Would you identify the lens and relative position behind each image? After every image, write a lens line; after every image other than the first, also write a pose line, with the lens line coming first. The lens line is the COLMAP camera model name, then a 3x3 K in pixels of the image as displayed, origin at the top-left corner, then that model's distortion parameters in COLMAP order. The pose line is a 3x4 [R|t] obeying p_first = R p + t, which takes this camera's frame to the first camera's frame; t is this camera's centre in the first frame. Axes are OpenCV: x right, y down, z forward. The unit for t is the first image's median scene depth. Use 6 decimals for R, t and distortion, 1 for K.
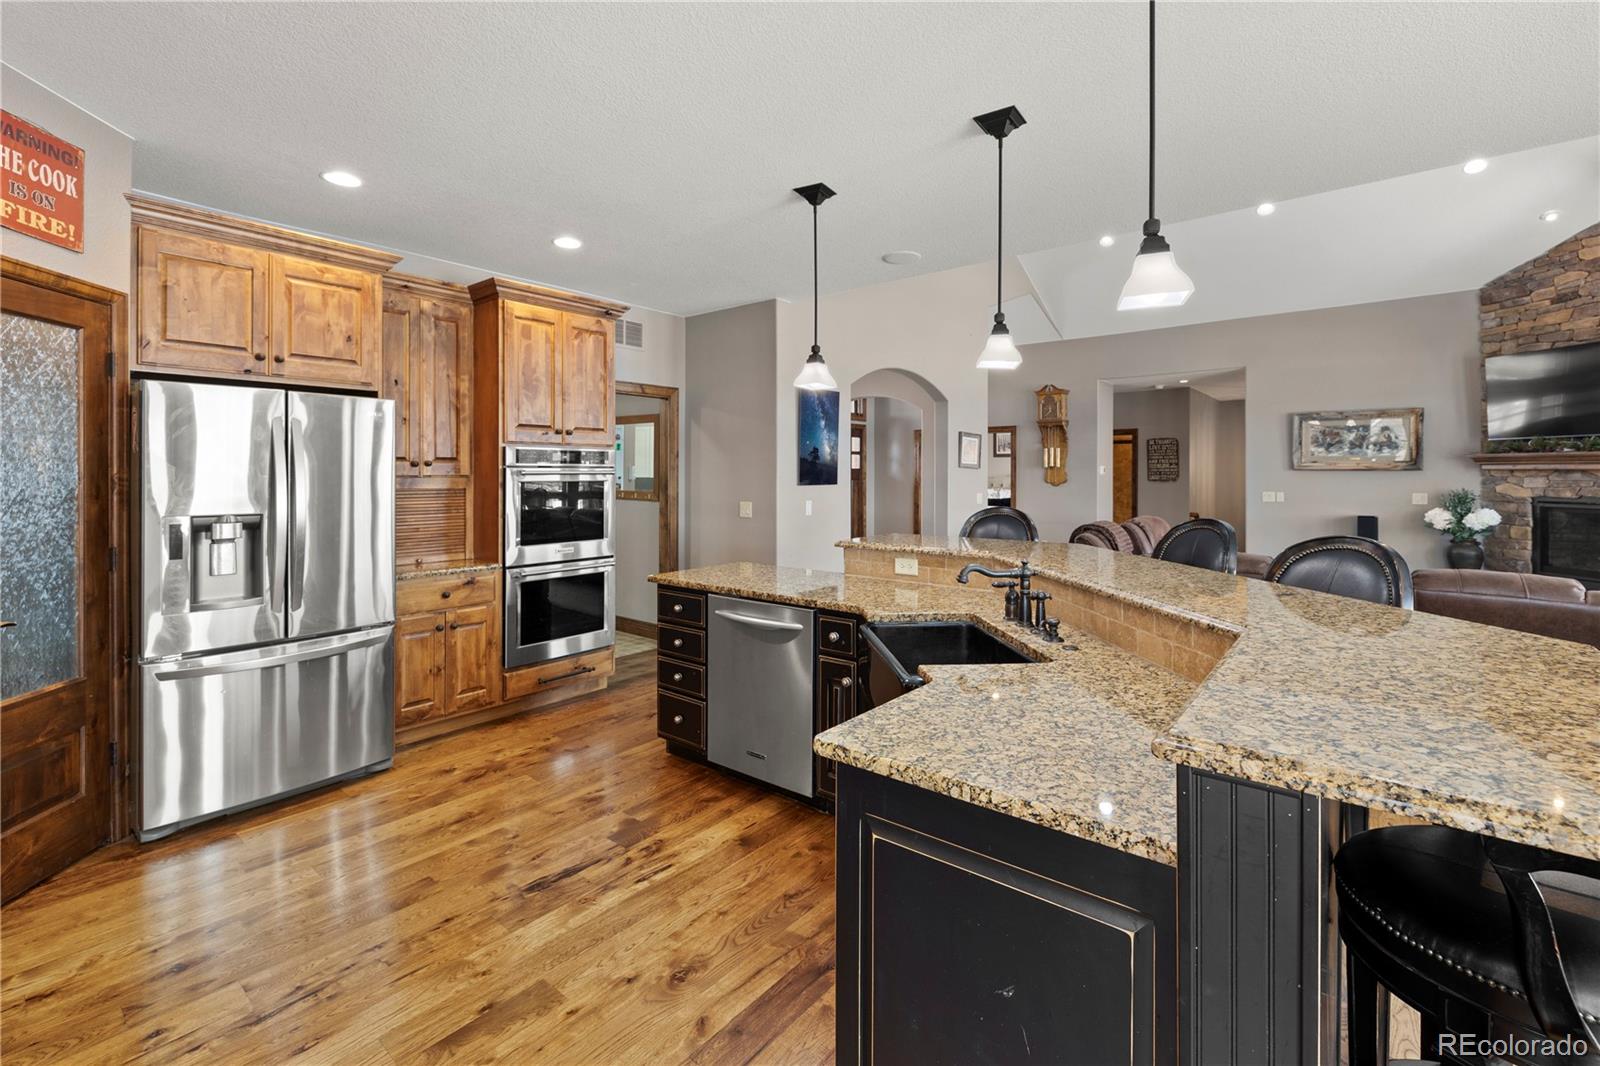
lens RADIAL K [[688.7, 0, 786.5], [0, 688.7, 475.5], [0, 0, 1]] dist [0.001234, -0.000466]
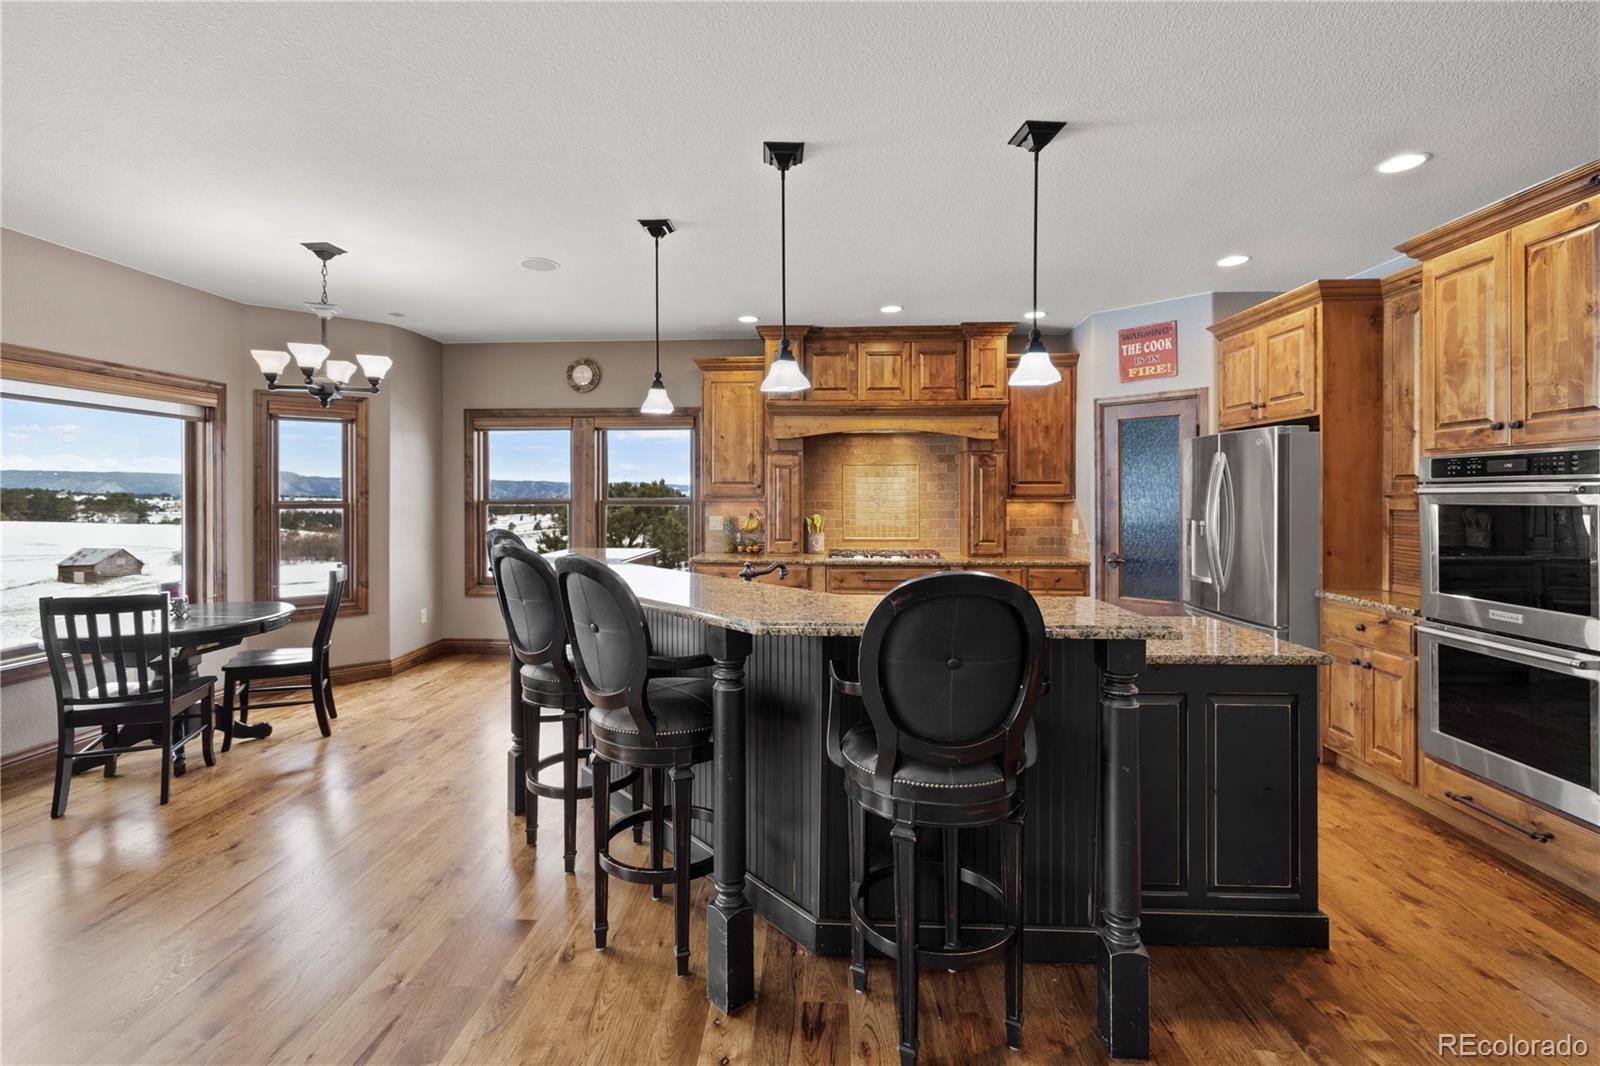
lens RADIAL K [[688.7, 0, 785.5], [0, 688.7, 500.0], [0, 0, 1]] dist [0.001234, -0.000466]
pose [[-0.805279, 0.005898, -0.592867, 0.347877], [0.000080, 0.999952, 0.009840, -0.001199], [0.592896, 0.007877, -0.805241, 0.689151]]
